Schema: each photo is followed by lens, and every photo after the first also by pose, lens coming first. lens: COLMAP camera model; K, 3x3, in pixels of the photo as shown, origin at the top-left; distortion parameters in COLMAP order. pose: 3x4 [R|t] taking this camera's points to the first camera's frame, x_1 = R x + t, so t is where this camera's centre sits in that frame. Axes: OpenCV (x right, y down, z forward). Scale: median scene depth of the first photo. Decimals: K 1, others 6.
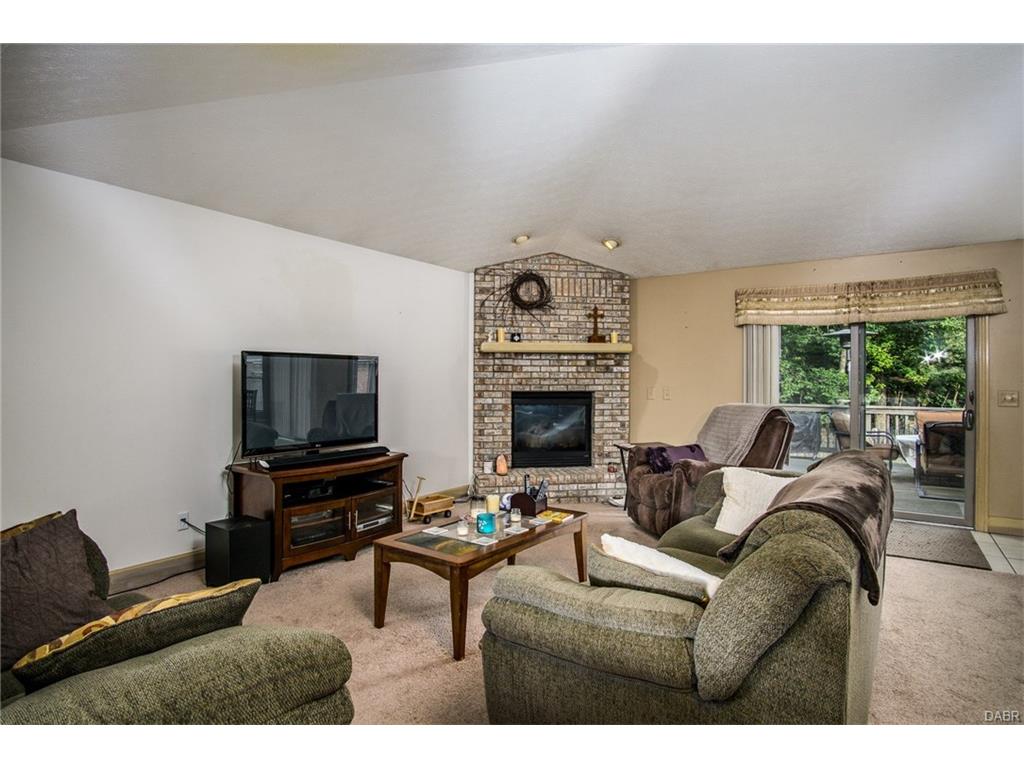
lens RADIAL K [[557.0, 0, 514.8], [0, 557.0, 382.1], [0, 0, 1]] dist [-0.032594, 0.009463]
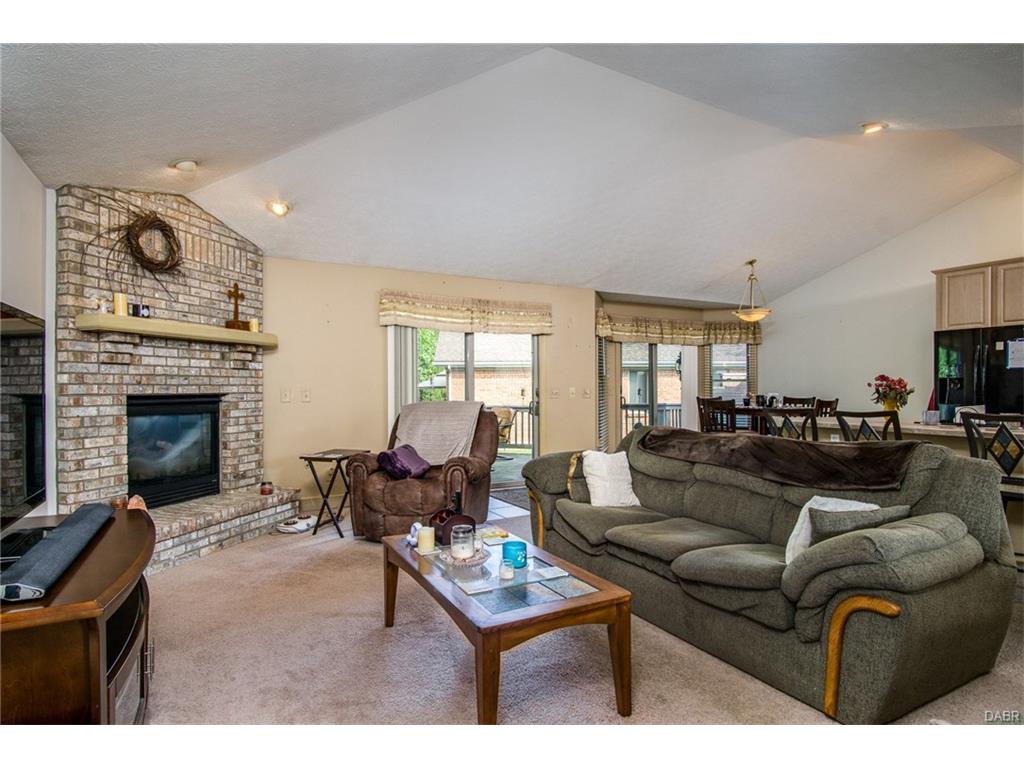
lens RADIAL K [[557.0, 0, 501.8], [0, 557.0, 389.9], [0, 0, 1]] dist [-0.032594, 0.009463]
pose [[0.453238, -0.006709, 0.891364, -0.368175], [0.007952, 0.999962, 0.003483, 0.011899], [-0.891354, 0.005509, 0.453274, 0.331333]]
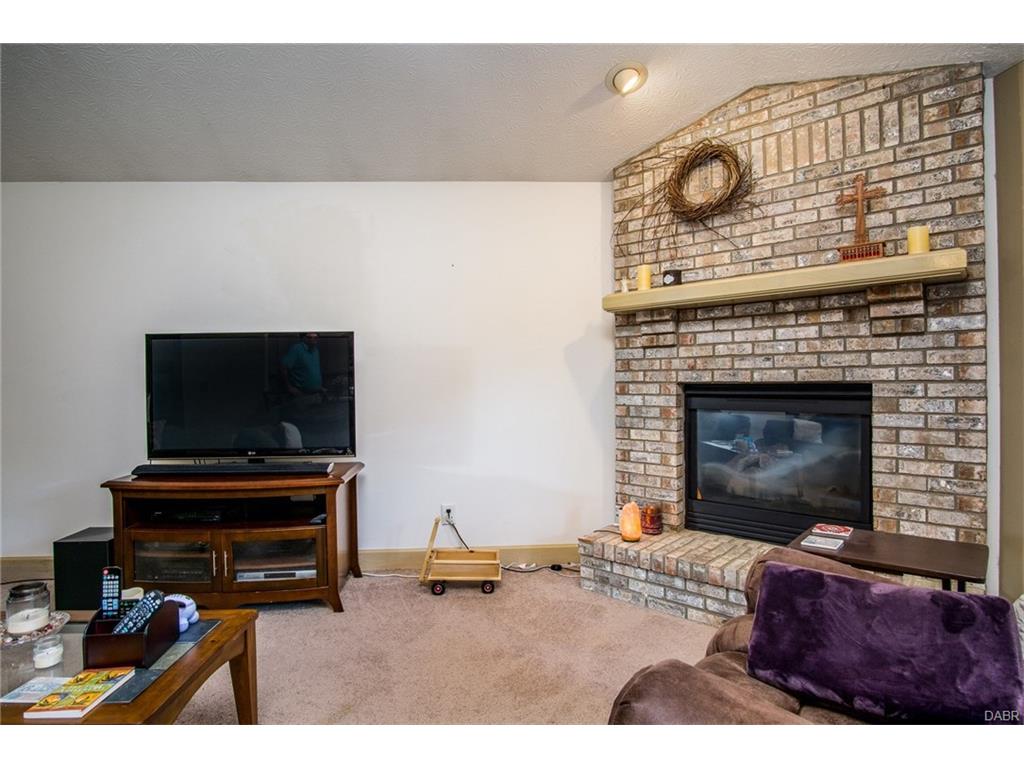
lens RADIAL K [[557.0, 0, 496.3], [0, 557.0, 380.0], [0, 0, 1]] dist [-0.032594, 0.009463]
pose [[0.601330, -0.008081, -0.798960, 0.306596], [0.009537, 0.999950, -0.002936, 0.013645], [0.798944, -0.005854, 0.601377, 0.546903]]
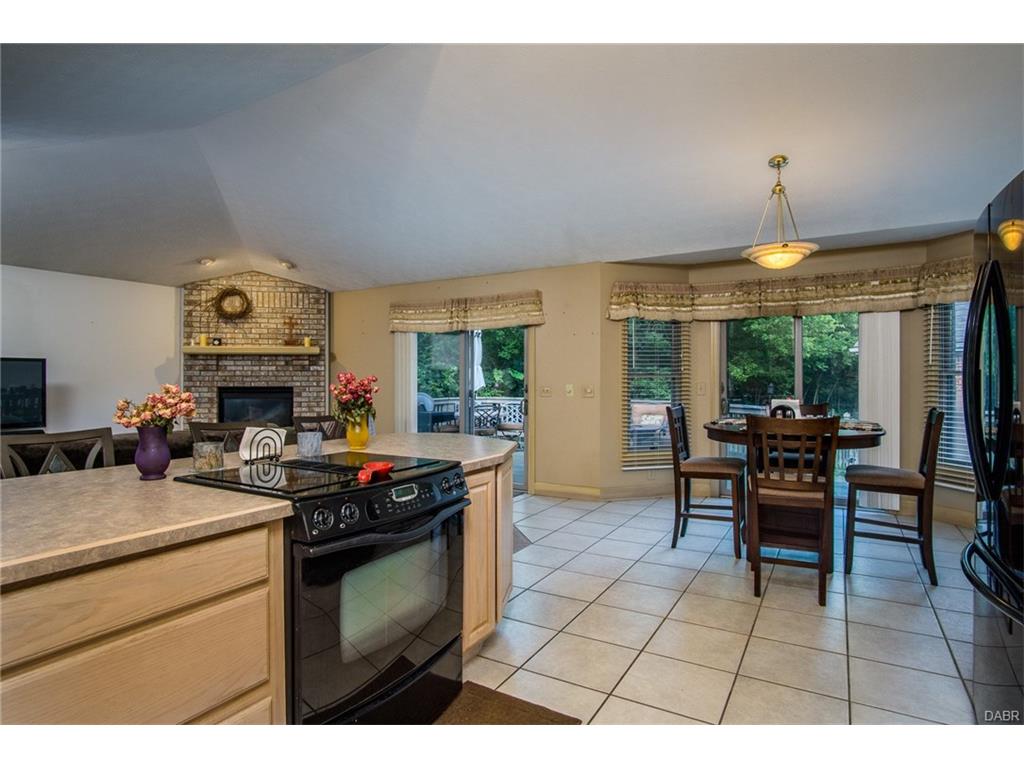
lens RADIAL K [[557.0, 0, 509.5], [0, 557.0, 379.7], [0, 0, 1]] dist [-0.032594, 0.009463]
pose [[0.997848, -0.002404, 0.065521, 0.540069], [0.002576, 0.999993, -0.002536, 0.005936], [-0.065515, 0.002699, 0.997848, -0.224139]]
